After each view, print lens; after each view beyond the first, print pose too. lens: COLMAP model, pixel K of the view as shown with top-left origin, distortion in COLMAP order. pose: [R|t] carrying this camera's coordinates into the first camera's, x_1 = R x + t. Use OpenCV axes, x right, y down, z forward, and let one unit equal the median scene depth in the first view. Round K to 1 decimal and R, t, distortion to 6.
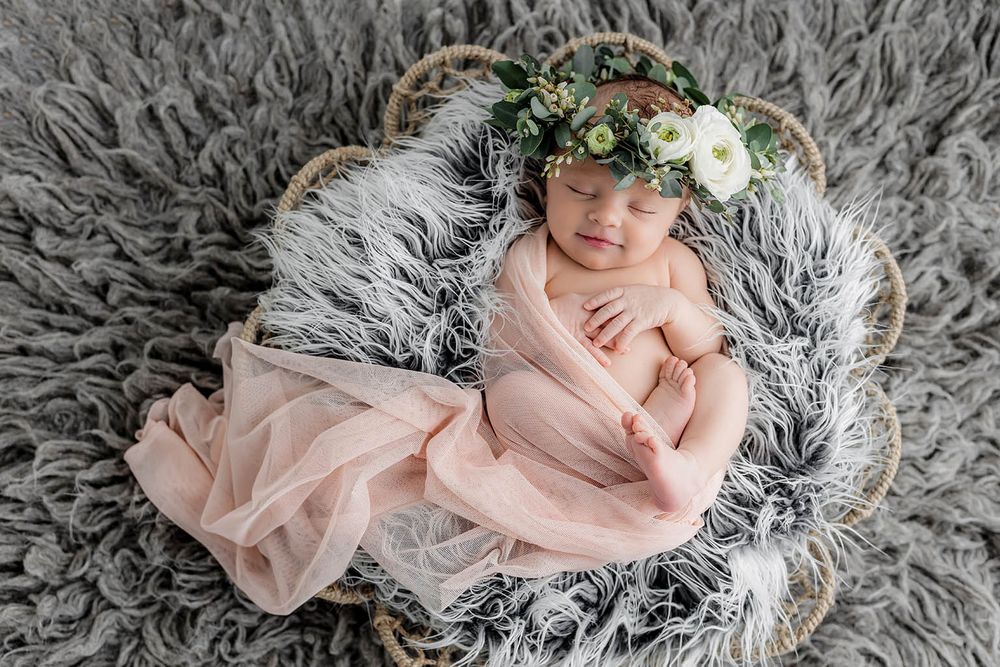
lens RADIAL K [[1374.1, 0, 500.8], [0, 1374.1, 306.0], [0, 0, 1]] dist [-0.004771, -0.006718]
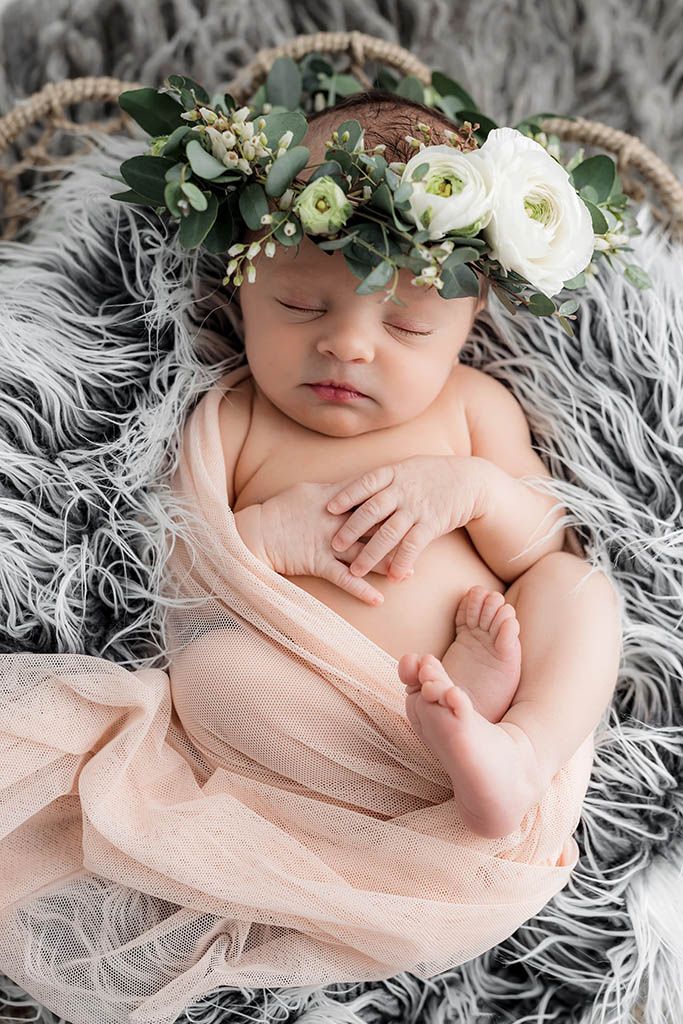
lens RADIAL K [[1407.0, 0, 341.5], [0, 1407.0, 512.0], [0, 0, 1]] dist [-0.004771, -0.006718]
pose [[0.992164, -0.114832, 0.049244, 0.036068], [0.111537, 0.991624, 0.065123, -0.033562], [-0.056310, -0.059120, 0.996661, 0.404036]]
